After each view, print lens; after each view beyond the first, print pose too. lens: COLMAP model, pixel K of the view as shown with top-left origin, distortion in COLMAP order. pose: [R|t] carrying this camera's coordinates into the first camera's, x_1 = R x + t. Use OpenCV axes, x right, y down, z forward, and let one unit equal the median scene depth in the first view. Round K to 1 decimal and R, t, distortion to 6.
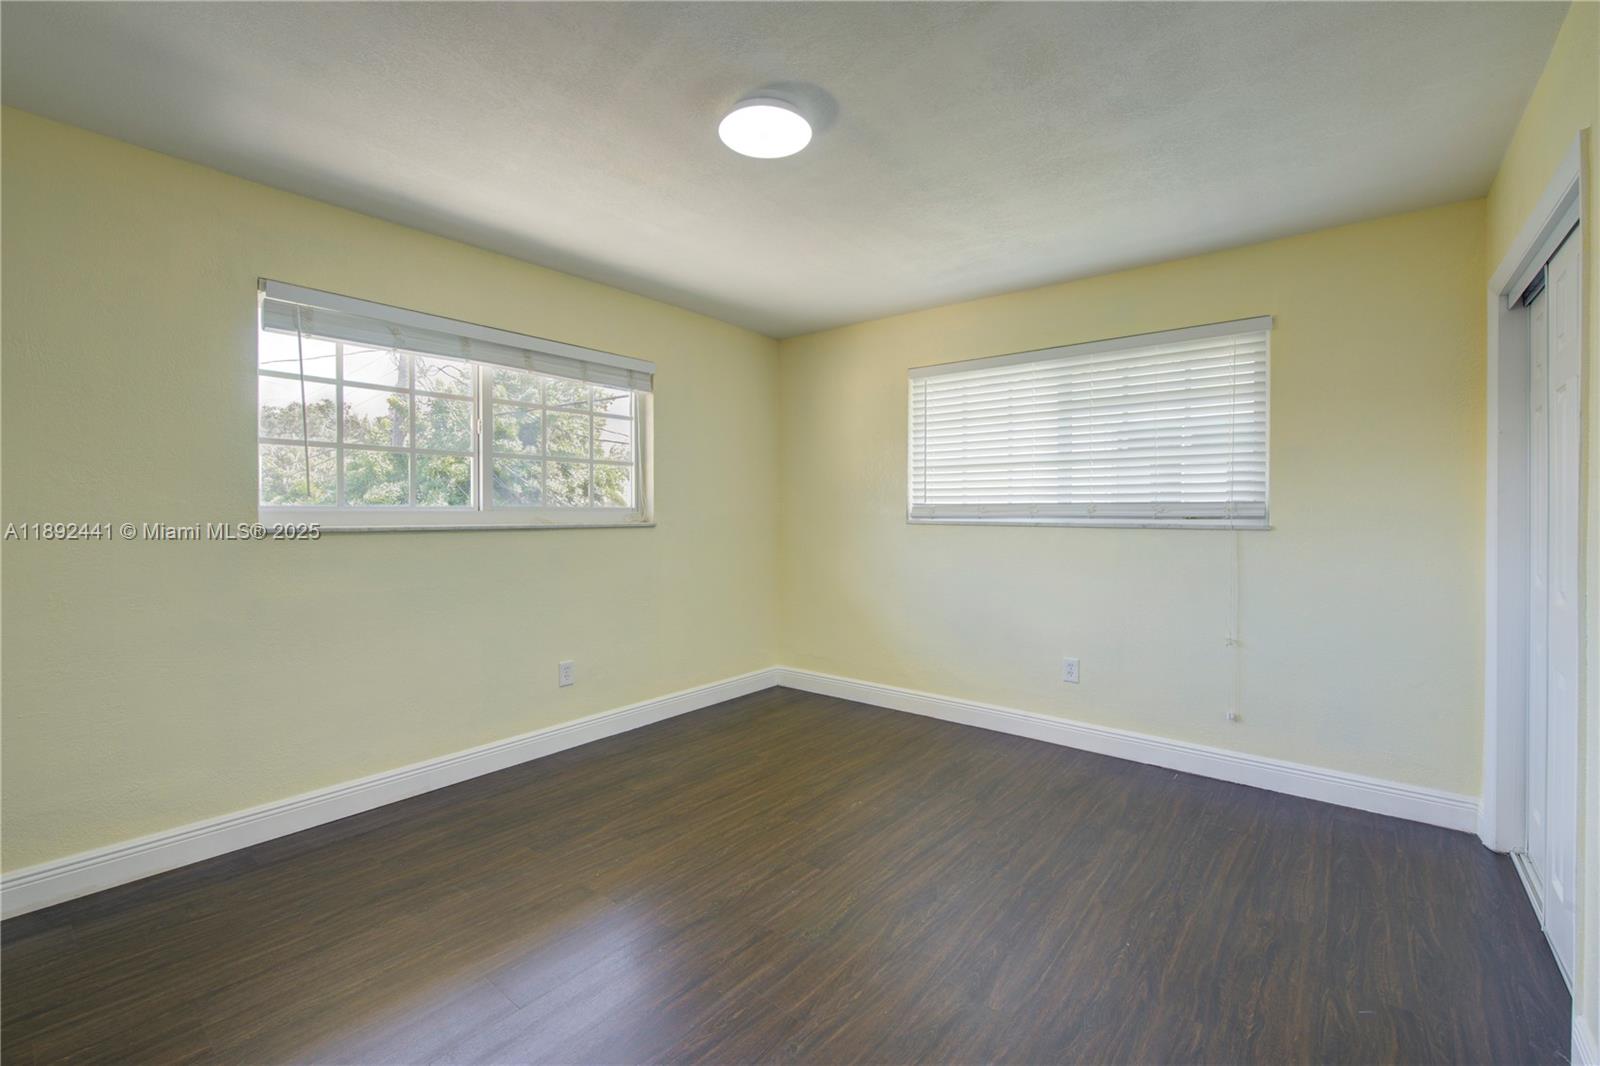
lens RADIAL K [[656.1, 0, 796.0], [0, 656.1, 523.8], [0, 0, 1]] dist [0.001267, -0.004035]
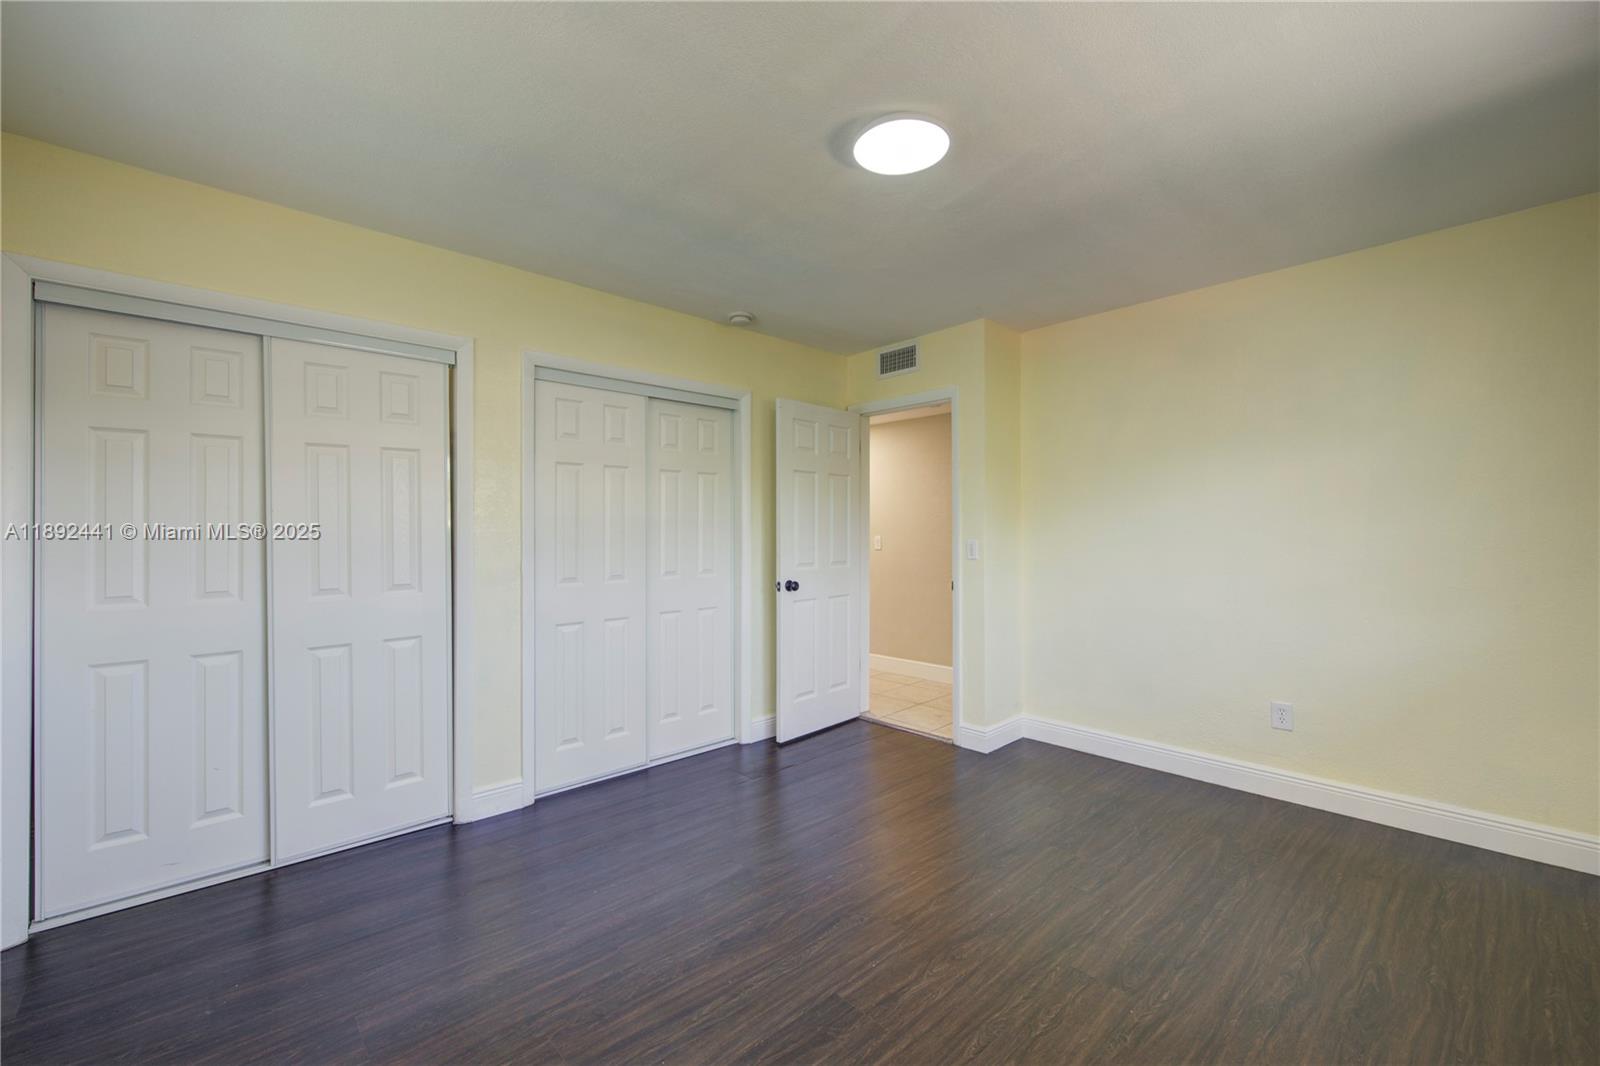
lens RADIAL K [[656.1, 0, 796.0], [0, 656.1, 523.8], [0, 0, 1]] dist [0.001267, -0.004035]
pose [[-0.990840, 0.002419, 0.135021, -0.021175], [0.002397, 0.999997, -0.000319, -0.030599], [-0.135021, 0.000007, -0.990843, 1.868766]]
